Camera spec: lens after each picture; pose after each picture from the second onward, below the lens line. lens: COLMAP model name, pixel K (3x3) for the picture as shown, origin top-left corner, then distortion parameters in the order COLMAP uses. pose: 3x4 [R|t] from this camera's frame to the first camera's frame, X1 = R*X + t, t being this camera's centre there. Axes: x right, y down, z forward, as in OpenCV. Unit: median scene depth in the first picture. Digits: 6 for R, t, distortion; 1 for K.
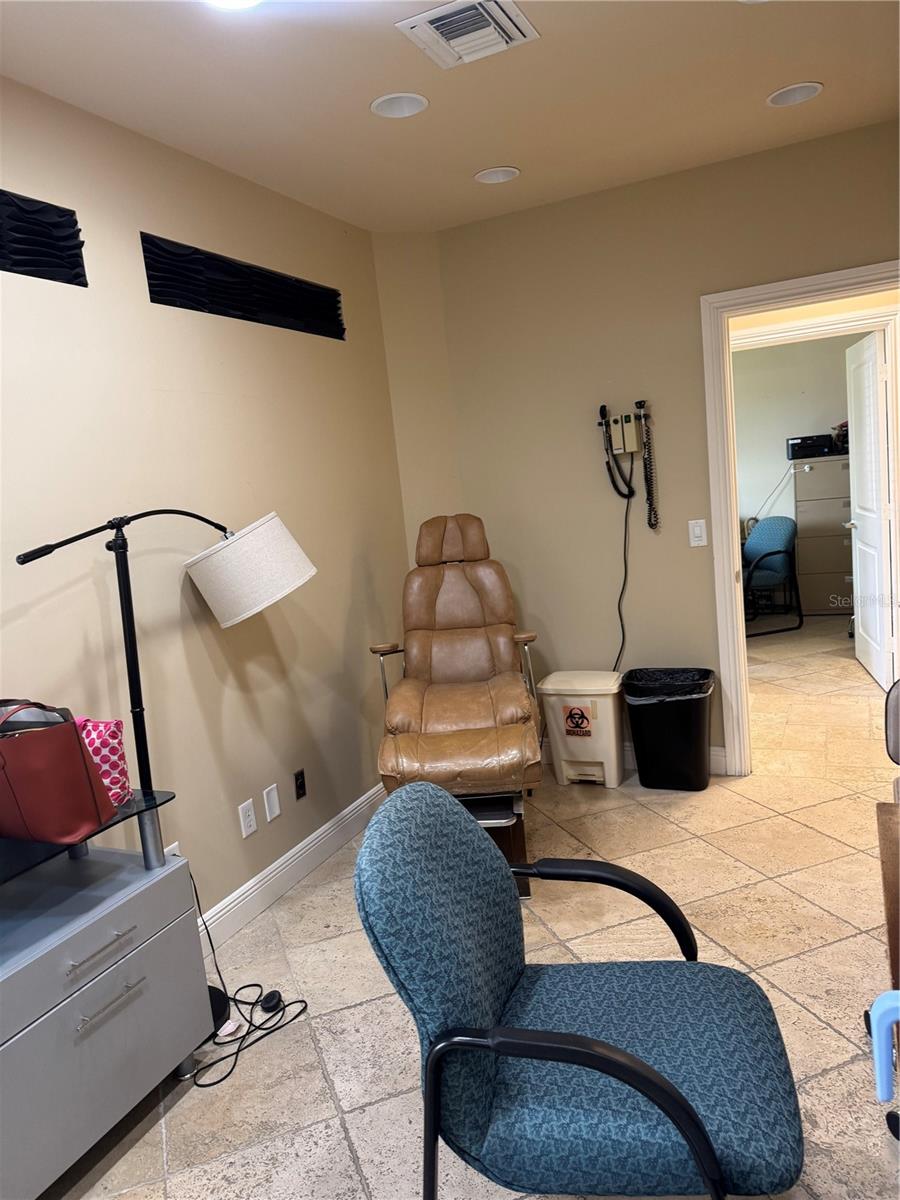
lens RADIAL K [[825.5, 0, 450.0], [0, 825.5, 600.0], [0, 0, 1]] dist [0.049232, -0.067311]
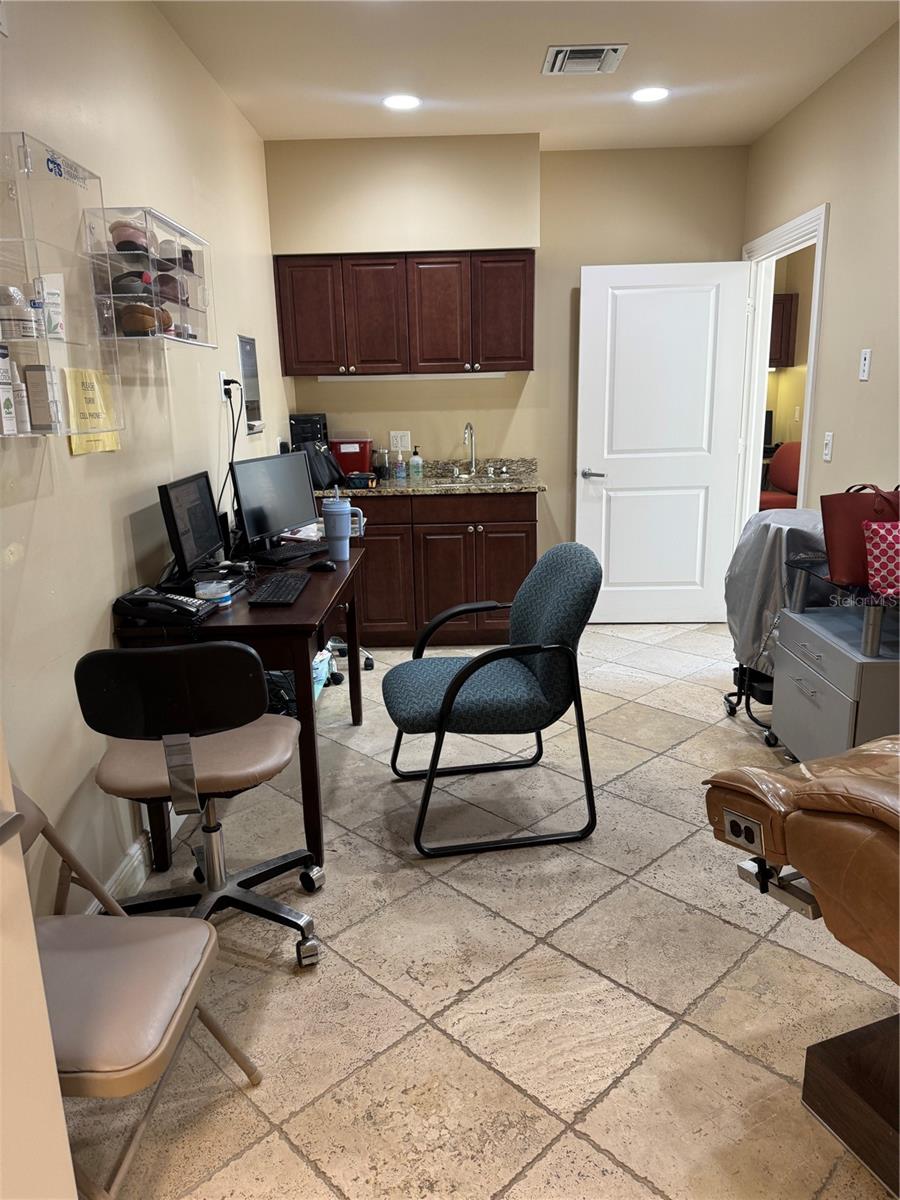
lens RADIAL K [[825.5, 0, 450.0], [0, 825.5, 600.0], [0, 0, 1]] dist [0.049232, -0.067311]
pose [[-0.905200, 0.221842, -0.362490, 0.603067], [0.058647, 0.909992, 0.410458, -0.270621], [0.420920, 0.350287, -0.836735, 1.695820]]
